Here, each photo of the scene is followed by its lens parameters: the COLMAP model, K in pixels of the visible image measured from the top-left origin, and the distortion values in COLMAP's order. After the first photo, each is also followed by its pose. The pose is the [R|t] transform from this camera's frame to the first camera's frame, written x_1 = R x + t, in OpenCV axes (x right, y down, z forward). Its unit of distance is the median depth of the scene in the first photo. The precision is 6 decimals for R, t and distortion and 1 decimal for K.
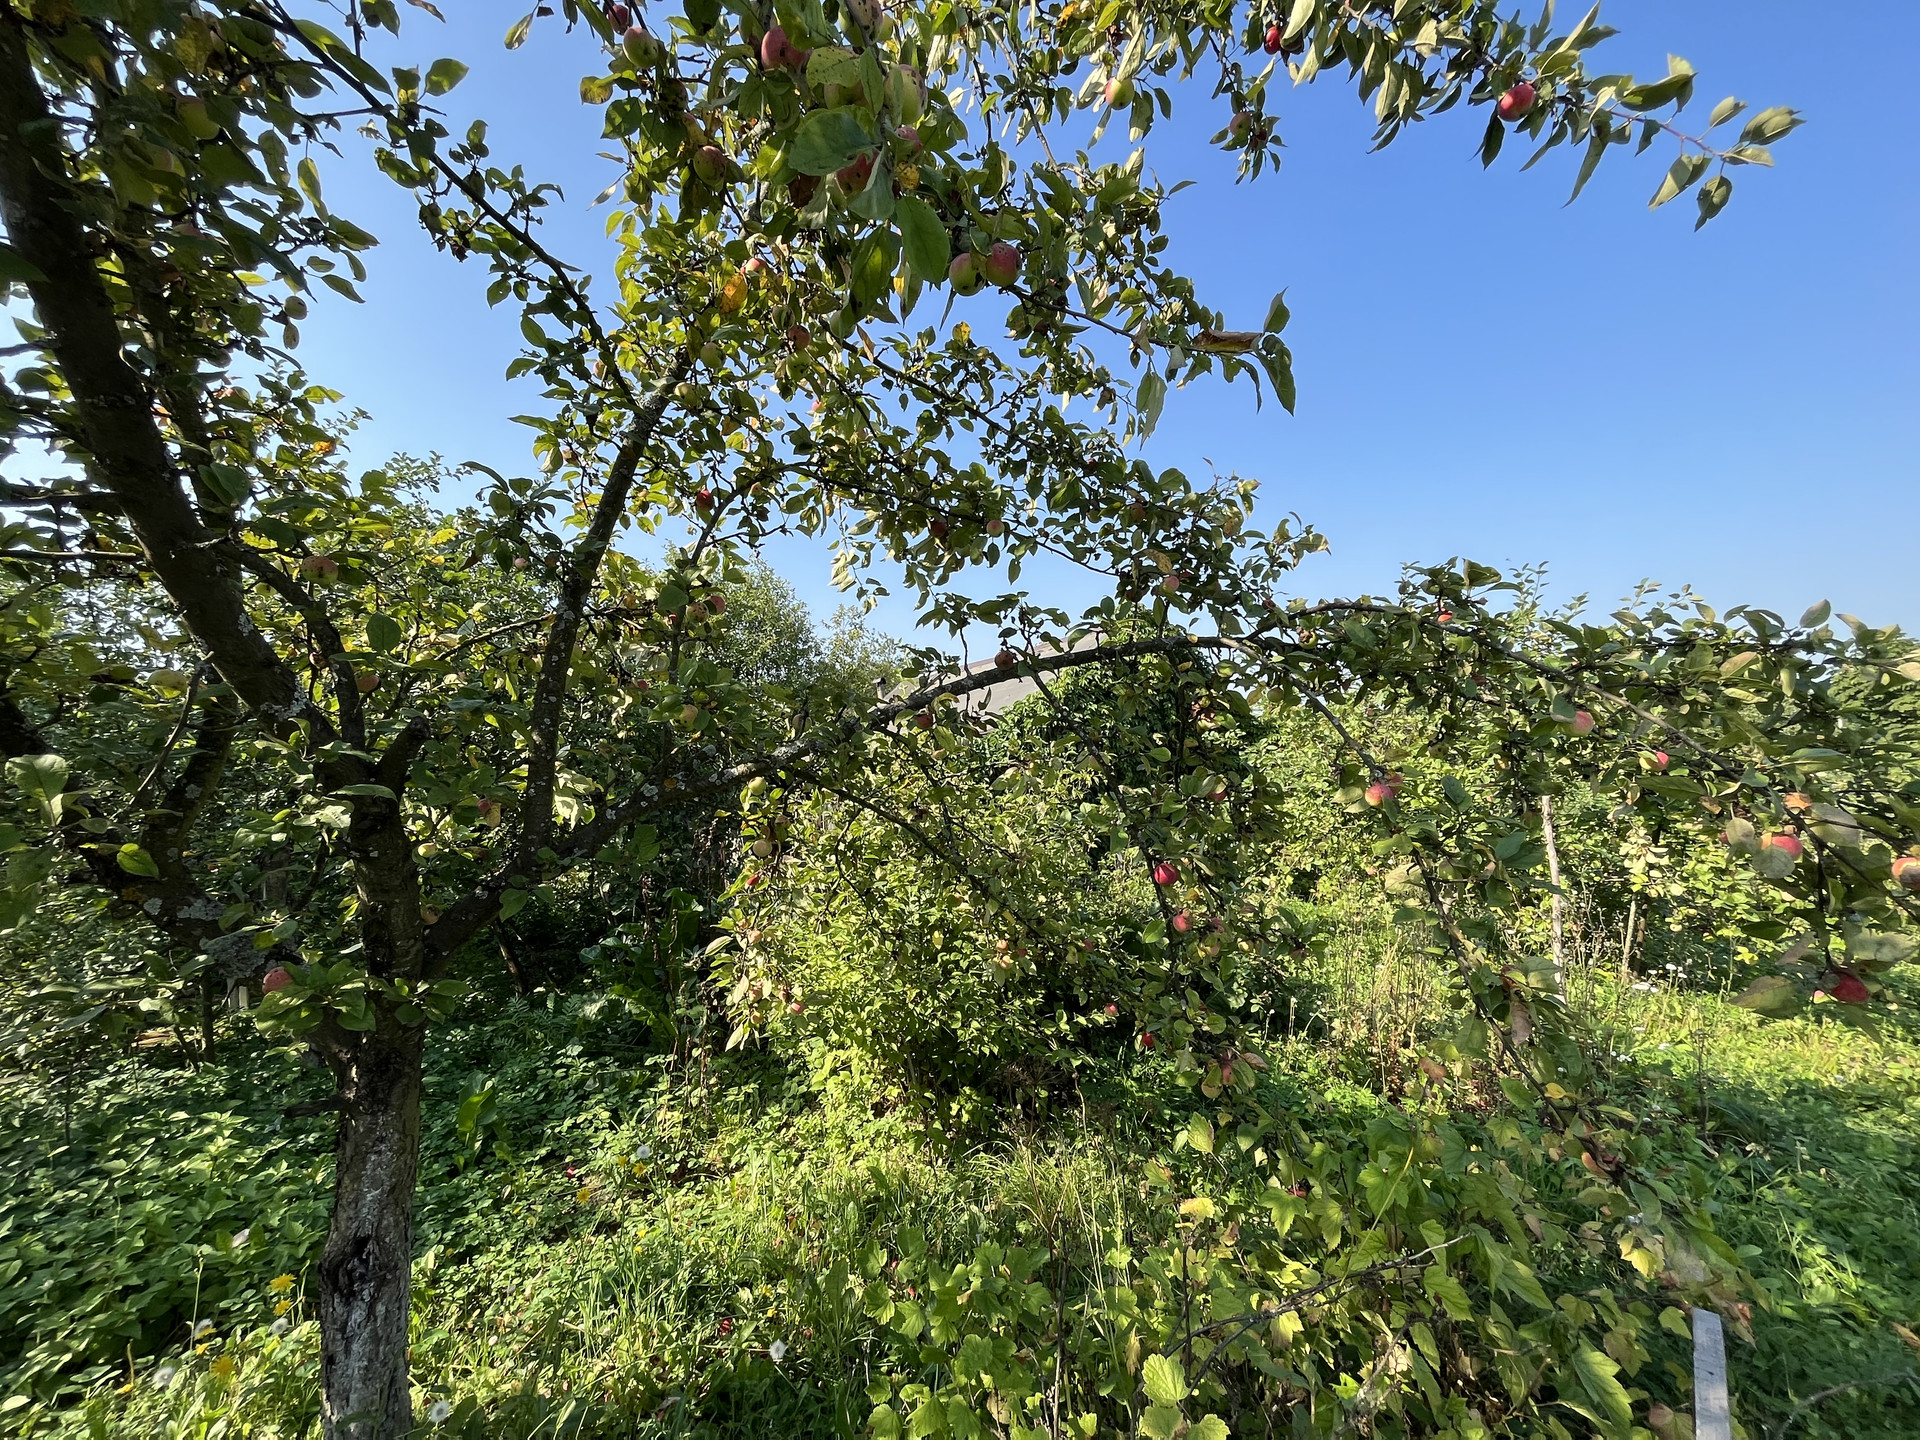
lens RADIAL K [[768.4, 0, 961.5], [0, 768.4, 728.1], [0, 0, 1]] dist [-0.002742, -0.000046]
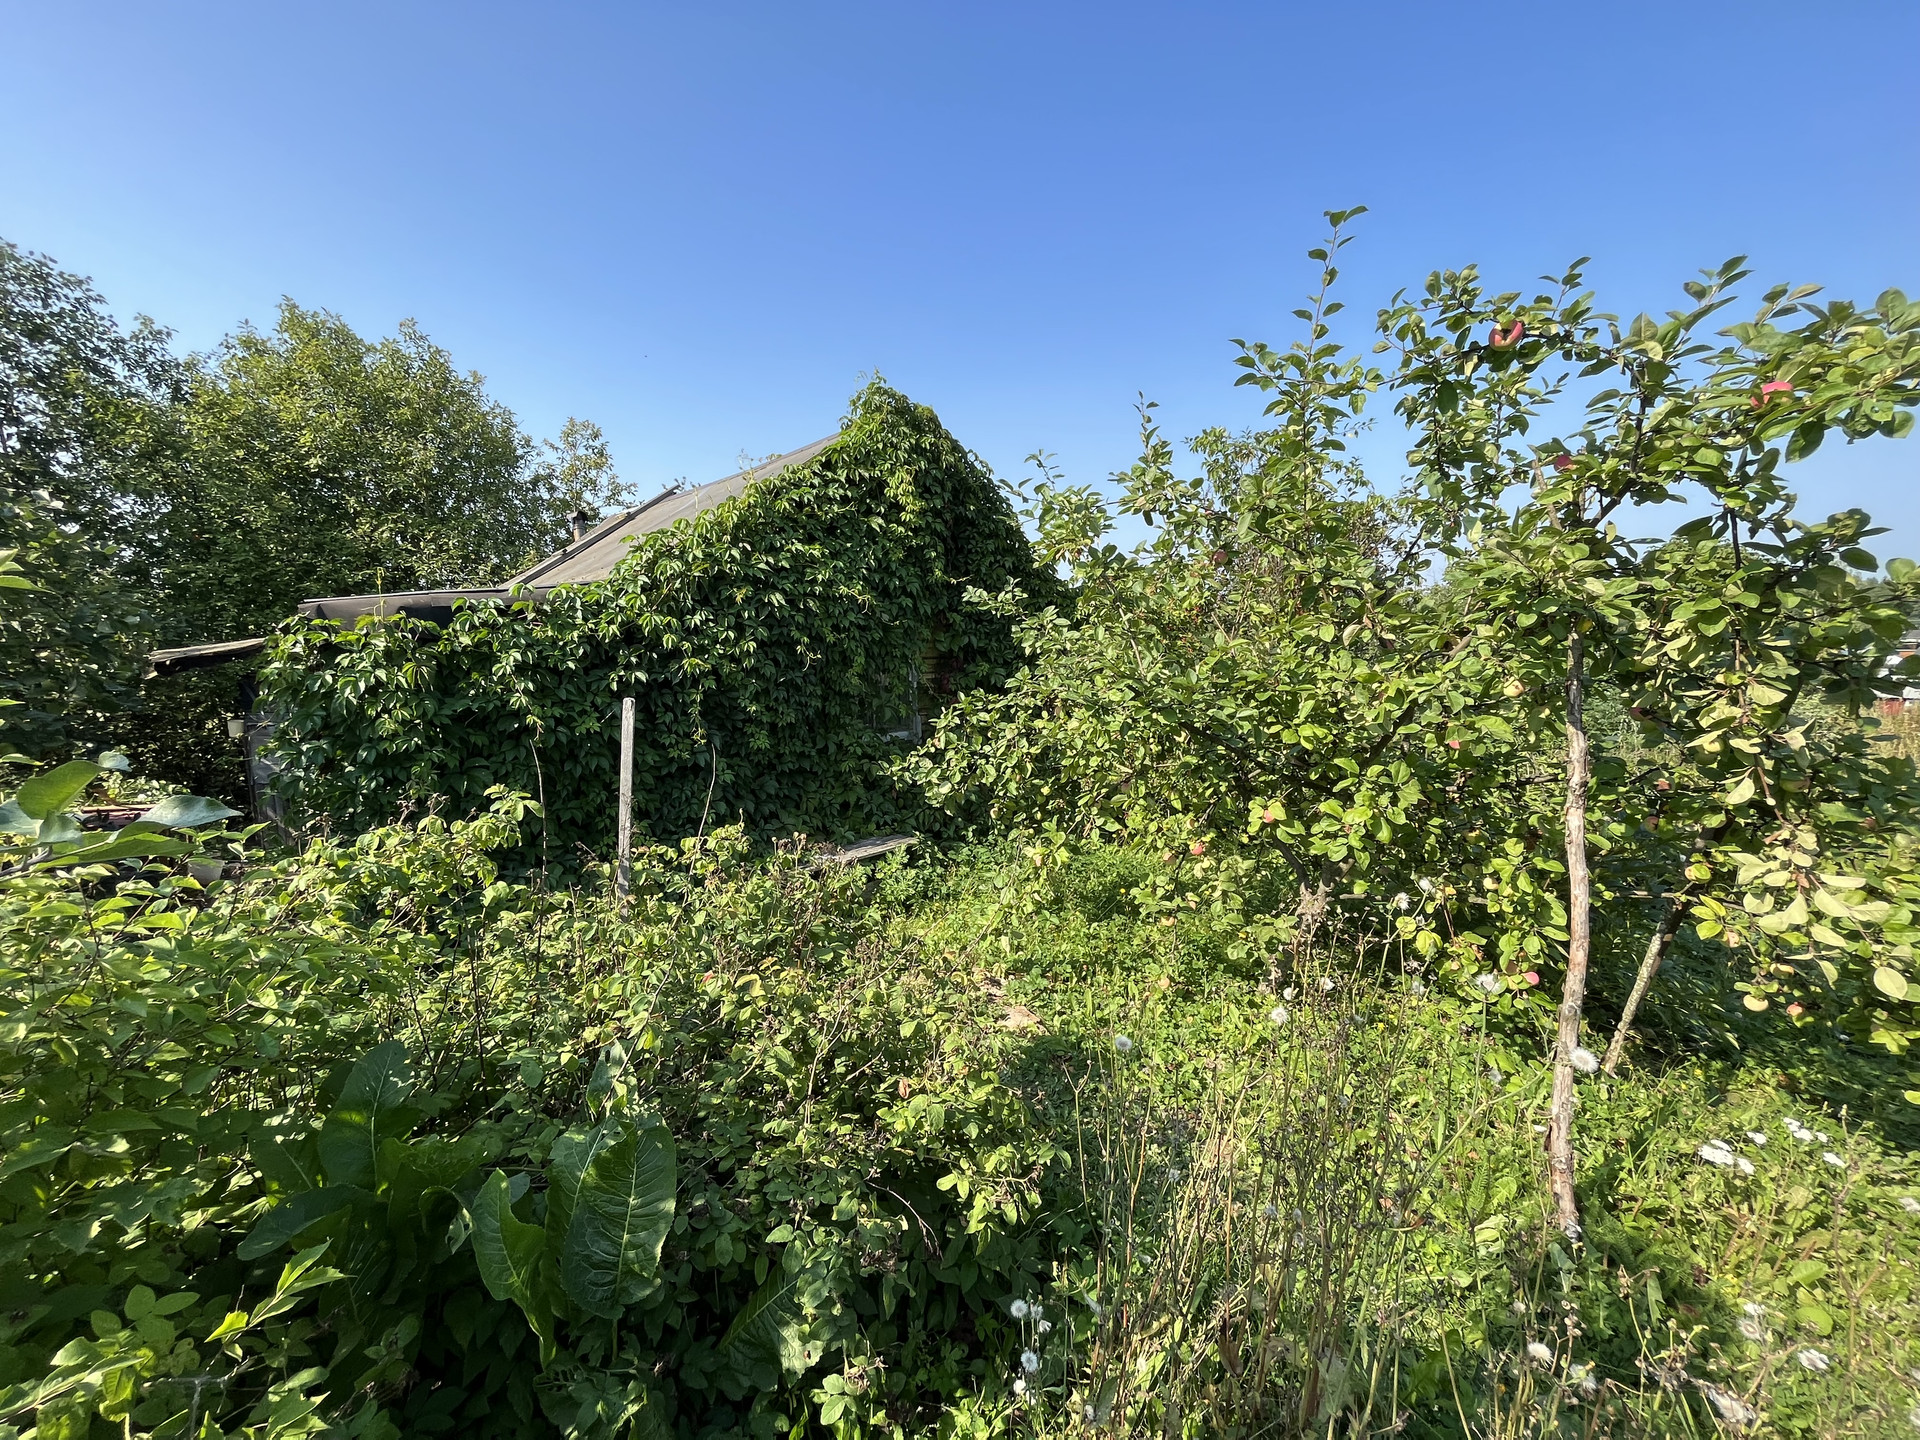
lens RADIAL K [[768.4, 0, 960.0], [0, 768.4, 717.5], [0, 0, 1]] dist [-0.002742, -0.000046]
pose [[0.983762, 0.000749, 0.179479, 0.208590], [-0.028171, 0.988241, 0.150285, 0.011941], [-0.177255, -0.152901, 0.972215, 0.399327]]
